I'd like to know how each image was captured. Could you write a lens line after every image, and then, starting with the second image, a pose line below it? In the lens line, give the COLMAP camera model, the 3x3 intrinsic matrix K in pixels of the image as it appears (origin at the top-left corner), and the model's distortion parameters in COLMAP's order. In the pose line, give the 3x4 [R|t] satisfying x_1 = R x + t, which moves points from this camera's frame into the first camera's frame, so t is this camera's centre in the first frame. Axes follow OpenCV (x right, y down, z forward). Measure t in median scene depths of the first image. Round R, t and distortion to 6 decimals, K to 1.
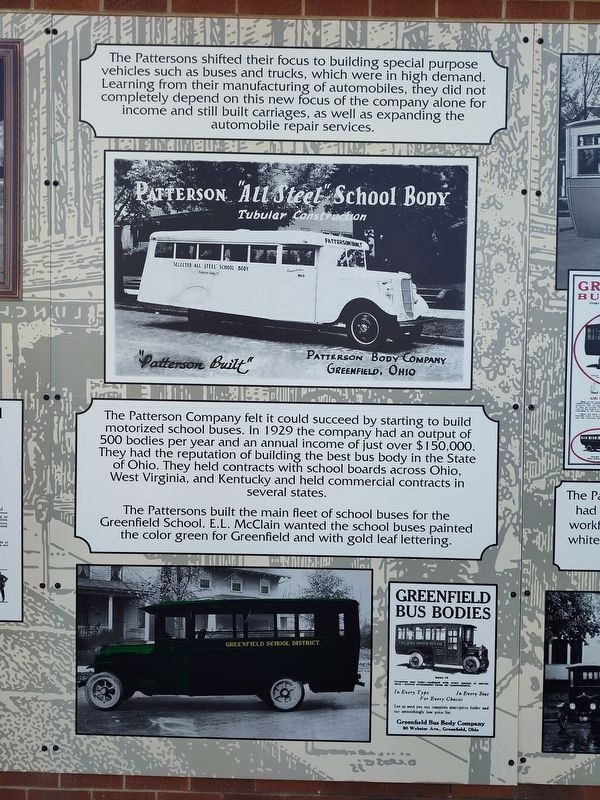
lens RADIAL K [[532.7, 0, 305.1], [0, 532.7, 398.2], [0, 0, 1]] dist [0.016322, -0.011994]
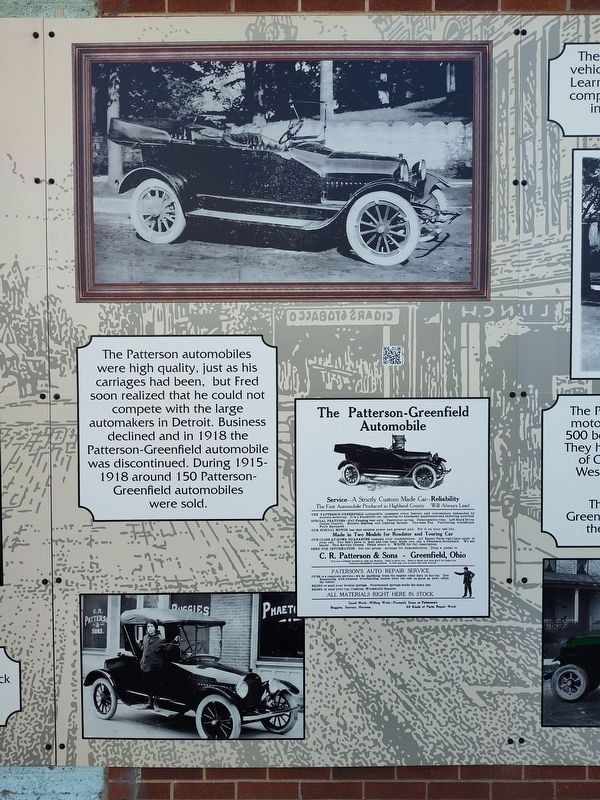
lens RADIAL K [[532.7, 0, 308.3], [0, 532.7, 398.0], [0, 0, 1]] dist [0.016322, -0.011994]
pose [[0.999663, -0.025505, 0.004851, -0.897843], [0.025491, 0.999671, 0.002980, -0.008626], [-0.004925, -0.002856, 0.999984, -0.009942]]
